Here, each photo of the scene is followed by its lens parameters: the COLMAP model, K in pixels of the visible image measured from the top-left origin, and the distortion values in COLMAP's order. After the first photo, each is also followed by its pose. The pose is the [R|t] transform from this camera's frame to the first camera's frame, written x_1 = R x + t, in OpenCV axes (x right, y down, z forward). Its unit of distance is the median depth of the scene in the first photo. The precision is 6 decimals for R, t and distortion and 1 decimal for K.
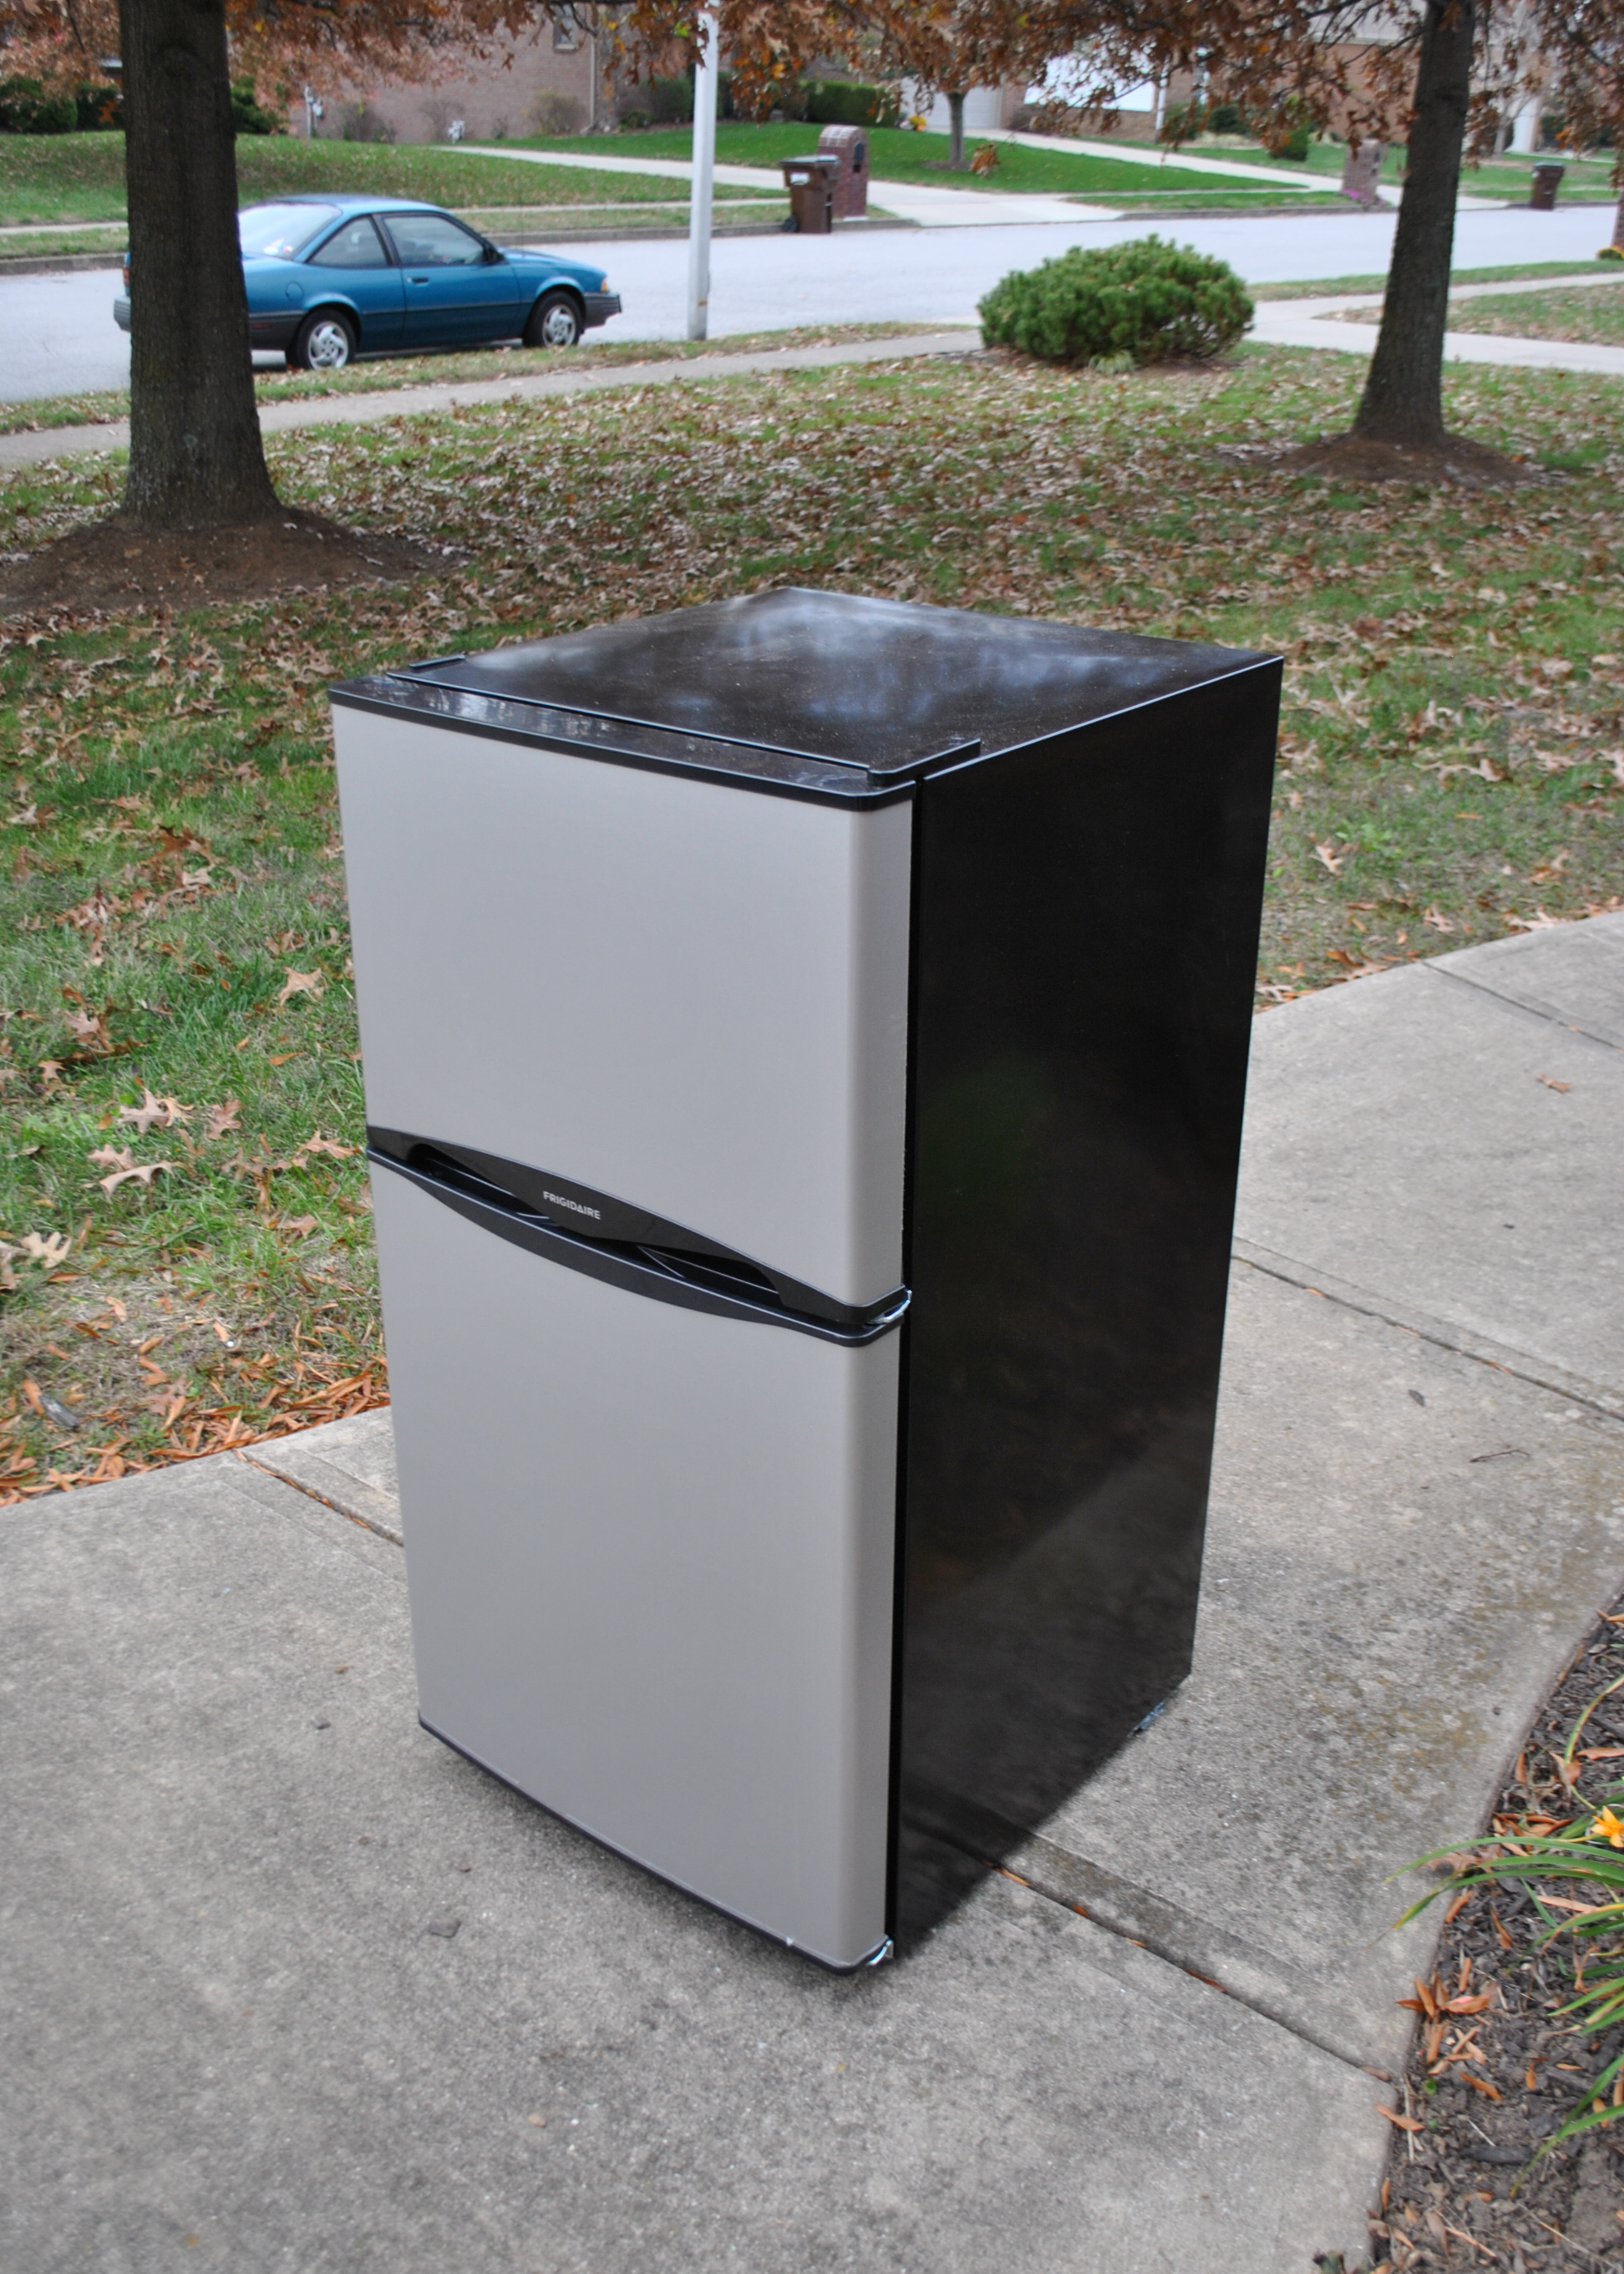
lens RADIAL K [[2232.2, 0, 812.0], [0, 2232.2, 1137.0], [0, 0, 1]] dist [-0.020980, -0.003851]
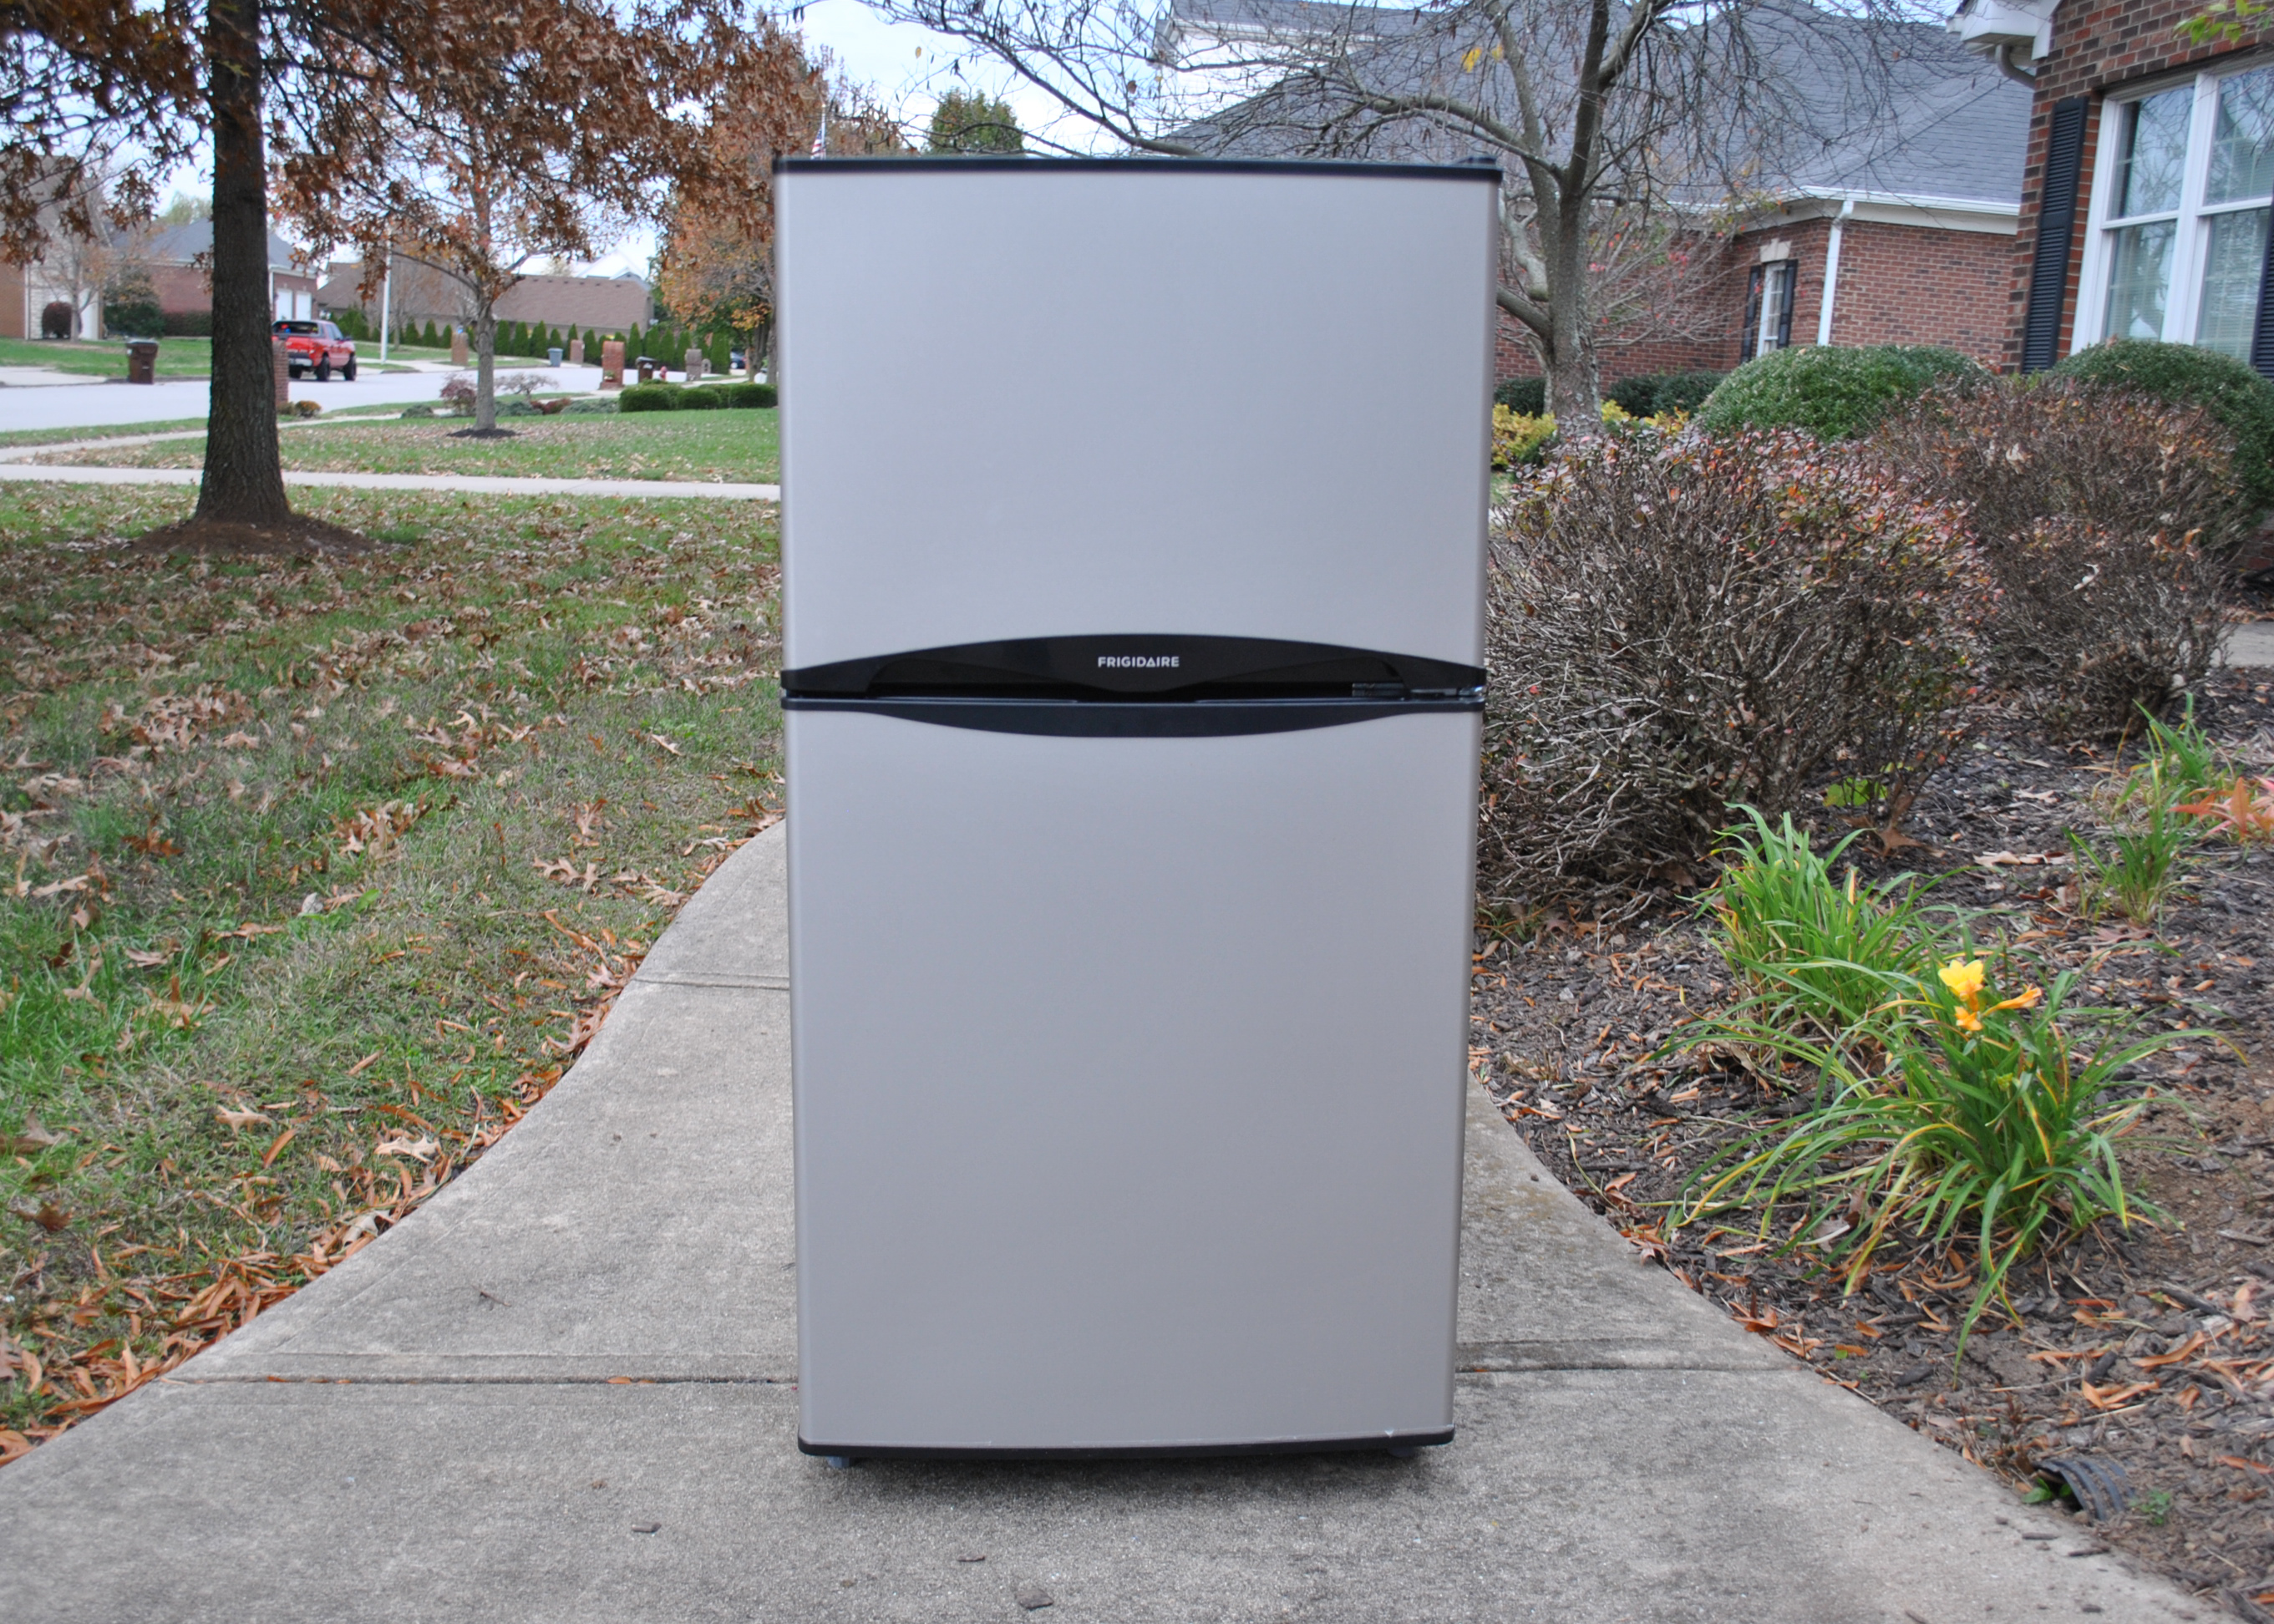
lens RADIAL K [[2202.3, 0, 1138.6], [0, 2202.3, 810.6], [0, 0, 1]] dist [-0.067420, 0.014828]
pose [[0.733903, -0.127456, 0.667189, -0.677956], [0.265729, 0.957829, -0.109322, 0.177094], [-0.625119, 0.257523, 0.736823, 0.302376]]
